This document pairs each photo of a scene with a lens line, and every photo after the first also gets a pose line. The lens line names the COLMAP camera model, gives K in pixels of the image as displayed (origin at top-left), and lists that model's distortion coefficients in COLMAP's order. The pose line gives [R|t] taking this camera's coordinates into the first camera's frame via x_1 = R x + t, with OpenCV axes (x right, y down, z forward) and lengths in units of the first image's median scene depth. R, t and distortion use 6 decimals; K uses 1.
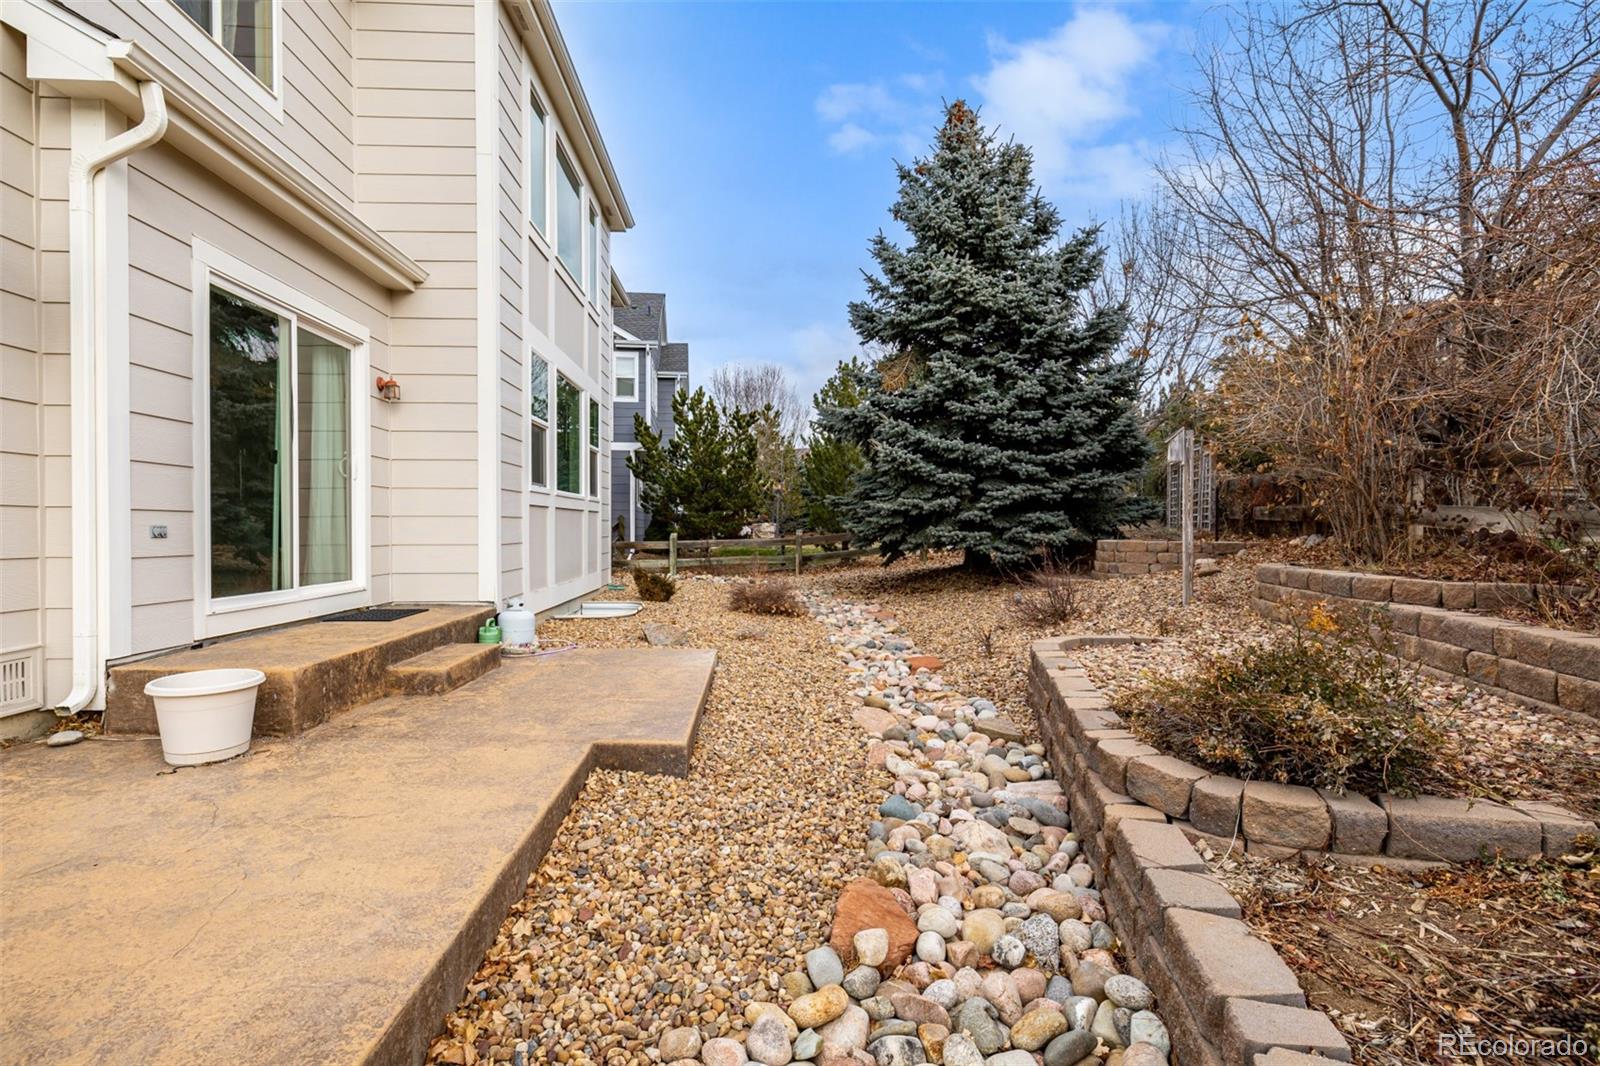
lens RADIAL K [[785.0, 0, 798.6], [0, 785.0, 533.0], [0, 0, 1]] dist [-0.000623, -0.000158]
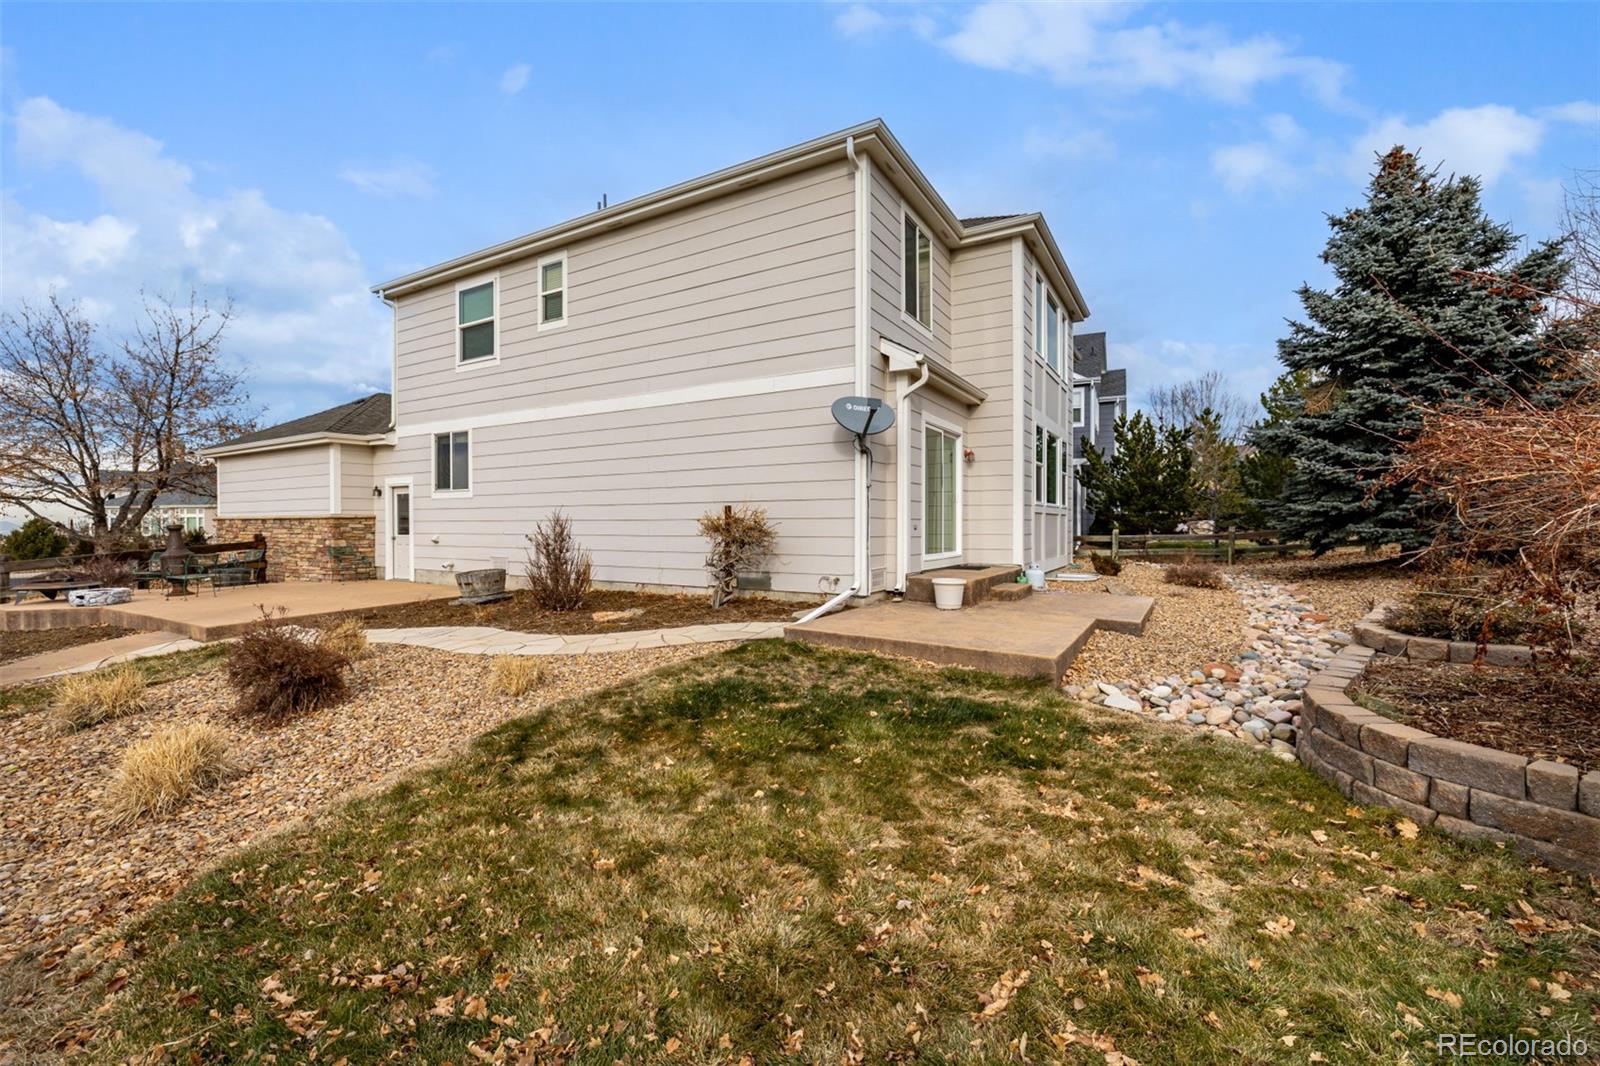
lens RADIAL K [[672.5, 0, 798.3], [0, 672.5, 529.6], [0, 0, 1]] dist [0.001496, -0.000681]
pose [[0.831905, 0.002646, -0.554911, 0.031816], [-0.002762, 0.999996, 0.000629, 0.001695], [0.554910, 0.001009, 0.831909, -0.331598]]
